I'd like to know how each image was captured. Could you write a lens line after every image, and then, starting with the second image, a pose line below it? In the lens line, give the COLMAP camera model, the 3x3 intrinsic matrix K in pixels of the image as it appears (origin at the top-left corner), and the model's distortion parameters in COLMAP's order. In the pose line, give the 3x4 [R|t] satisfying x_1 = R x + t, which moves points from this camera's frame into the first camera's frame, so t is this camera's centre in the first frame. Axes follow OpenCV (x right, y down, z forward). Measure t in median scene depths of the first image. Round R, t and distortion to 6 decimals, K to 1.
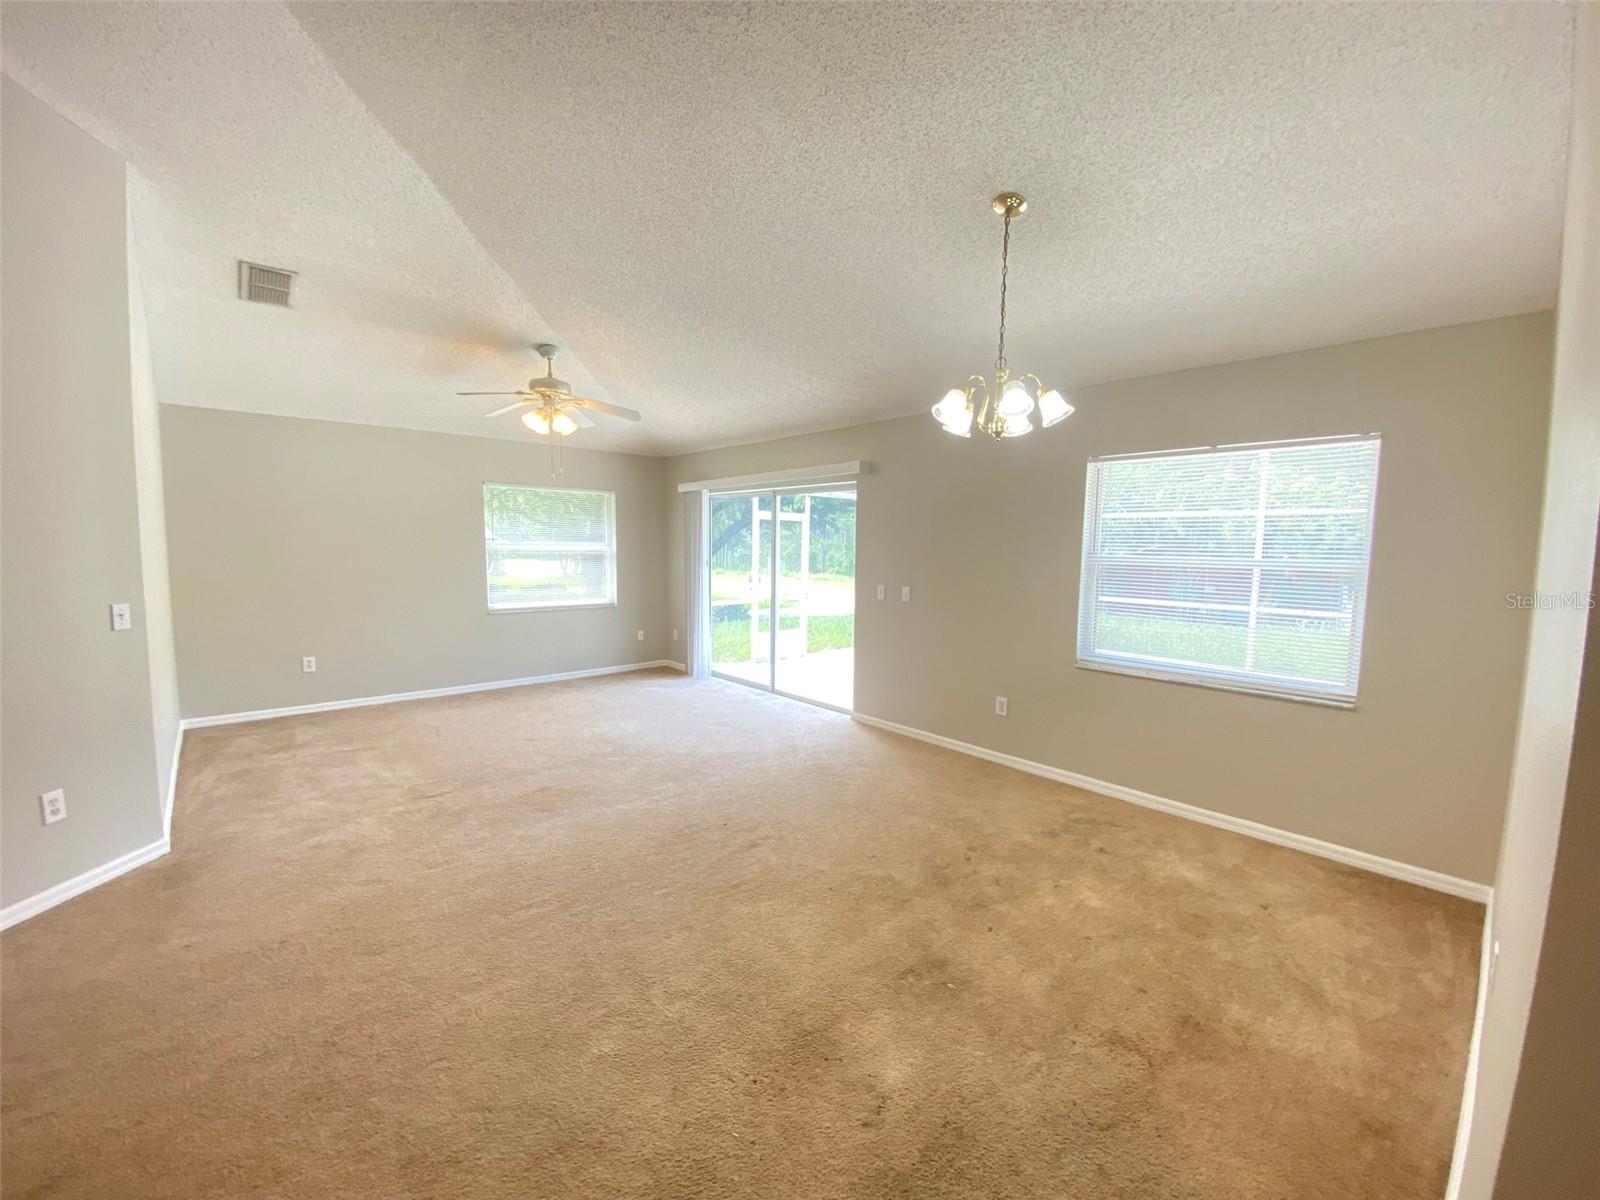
lens RADIAL K [[648.2, 0, 800.0], [0, 648.2, 600.0], [0, 0, 1]] dist [0.000537, -0.000204]
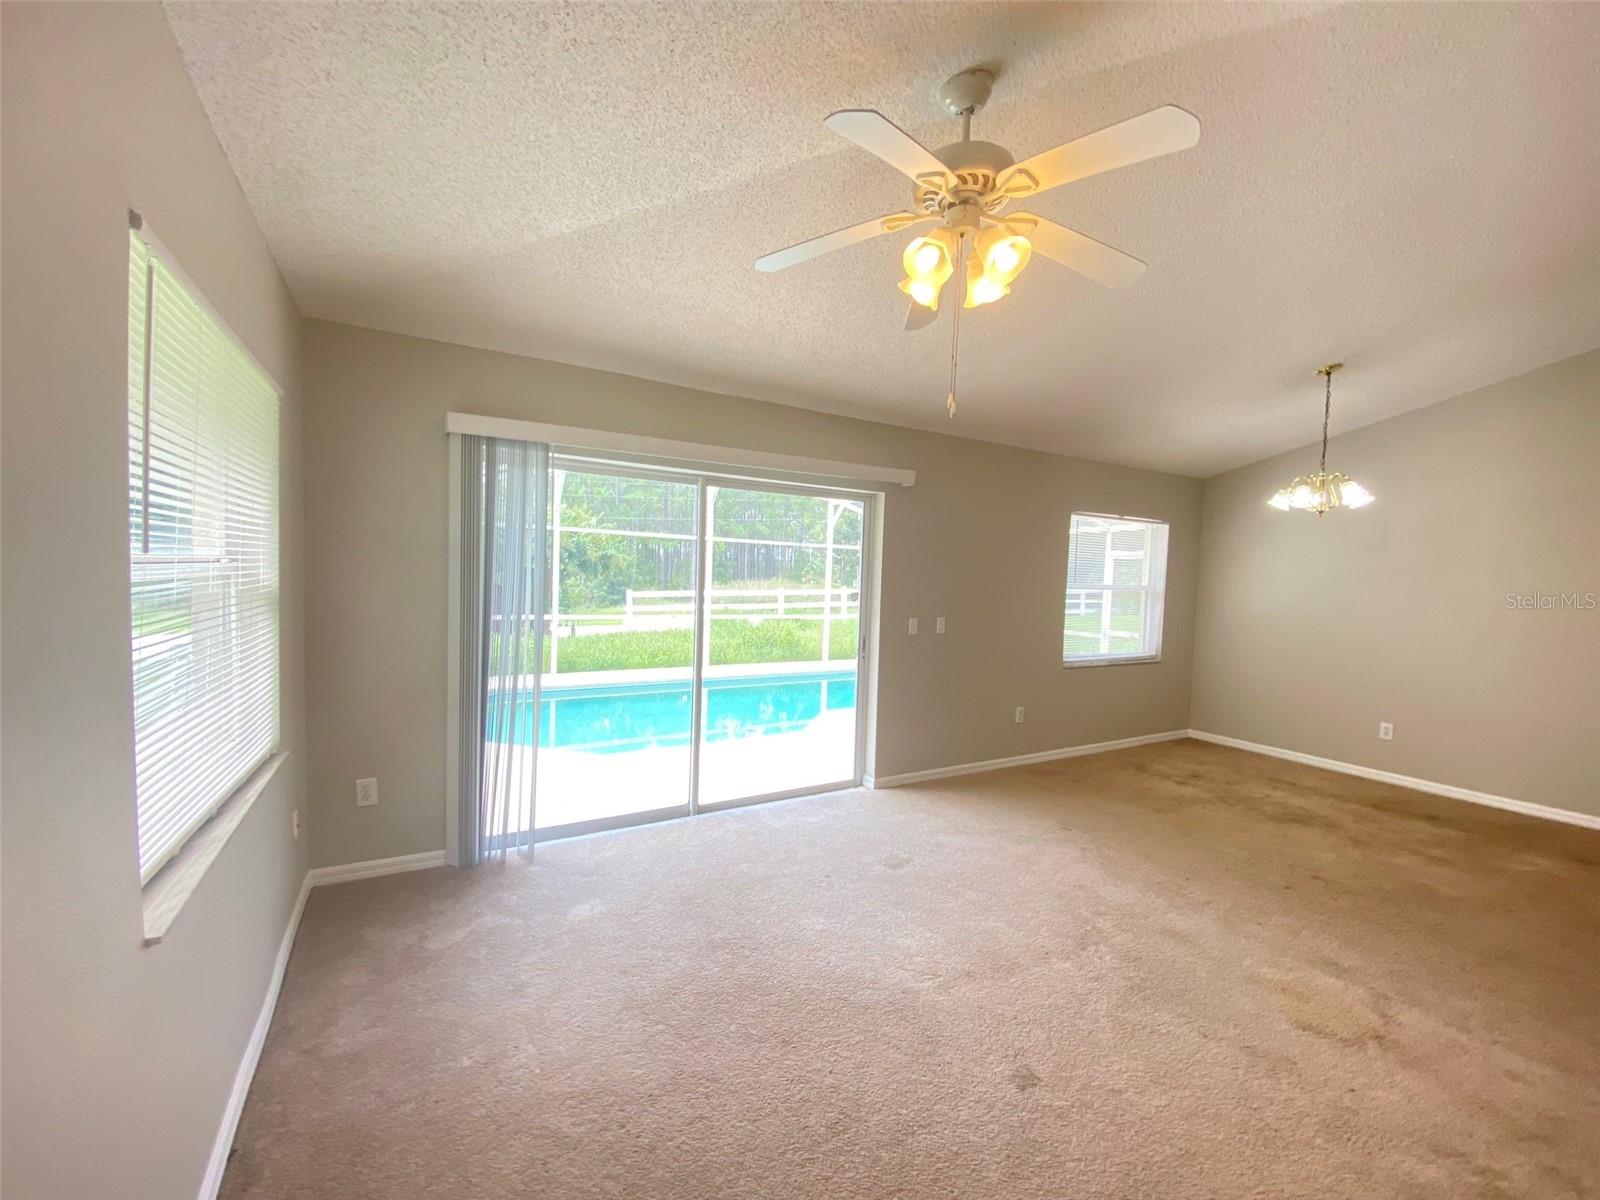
lens RADIAL K [[648.2, 0, 800.0], [0, 648.2, 600.0], [0, 0, 1]] dist [0.000537, -0.000204]
pose [[0.206563, -0.044618, 0.977415, -0.672930], [0.056419, 0.997841, 0.033627, -0.076472], [-0.976805, 0.048198, 0.208635, 0.872263]]
